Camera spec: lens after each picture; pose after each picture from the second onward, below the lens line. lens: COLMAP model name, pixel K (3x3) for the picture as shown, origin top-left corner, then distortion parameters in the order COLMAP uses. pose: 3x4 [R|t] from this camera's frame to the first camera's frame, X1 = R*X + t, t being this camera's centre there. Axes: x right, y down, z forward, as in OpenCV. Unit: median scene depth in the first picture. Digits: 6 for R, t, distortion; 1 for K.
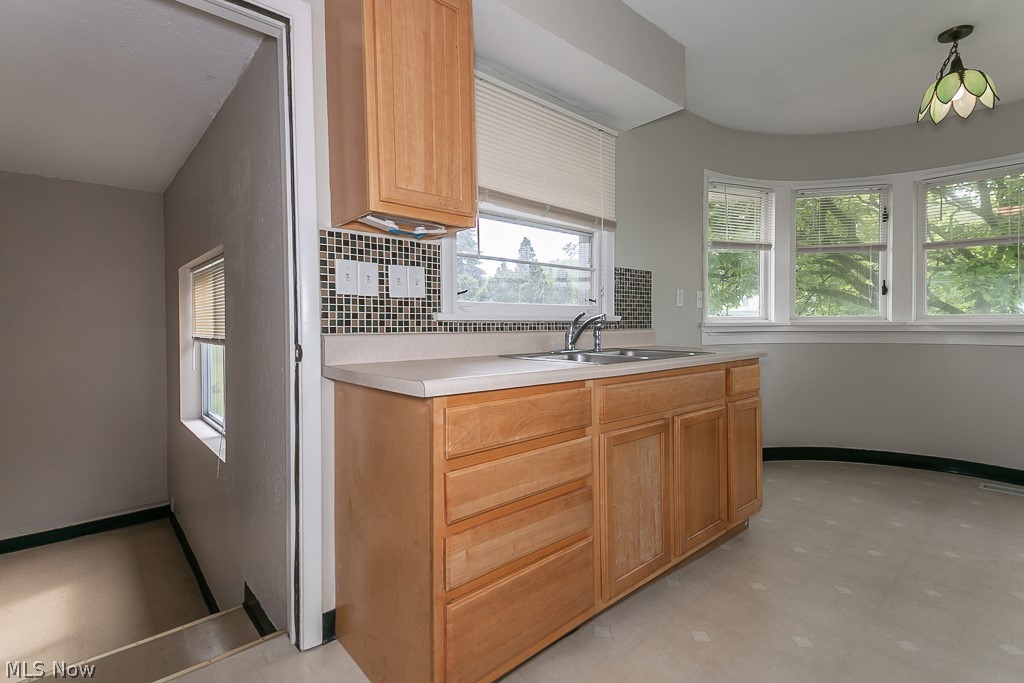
lens RADIAL K [[474.3, 0, 497.5], [0, 474.3, 326.4], [0, 0, 1]] dist [0.000541, -0.000454]
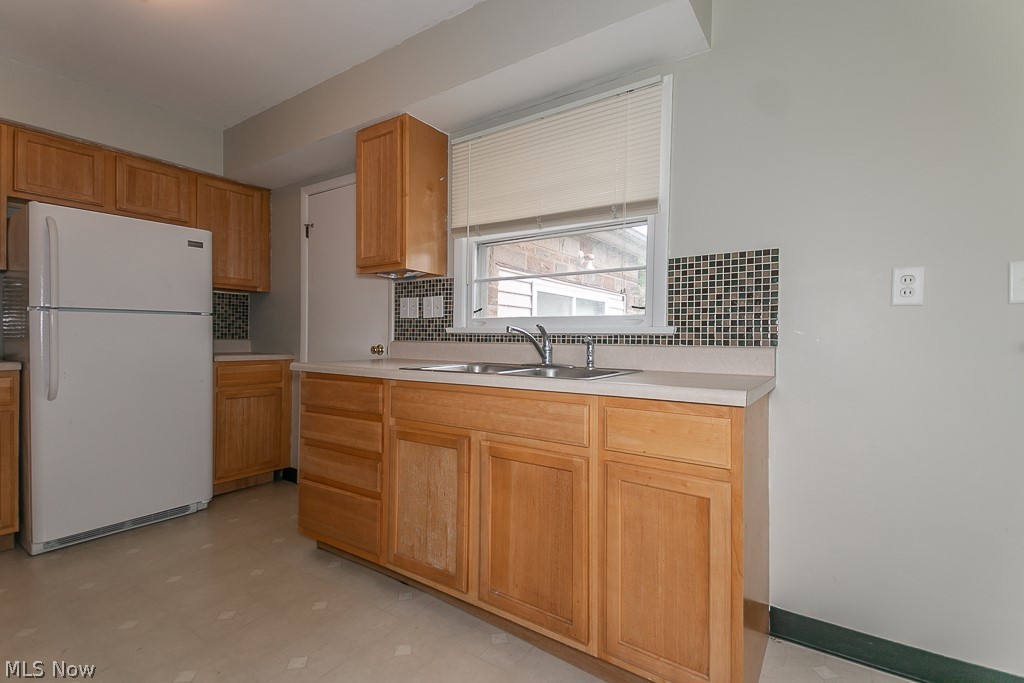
lens RADIAL K [[464.3, 0, 513.0], [0, 464.3, 337.1], [0, 0, 1]] dist [0.000783, -0.000168]
pose [[0.255820, 0.007468, -0.966695, 1.230145], [-0.011567, 0.999922, 0.004664, -0.009178], [0.966655, 0.009988, 0.255887, 0.835517]]
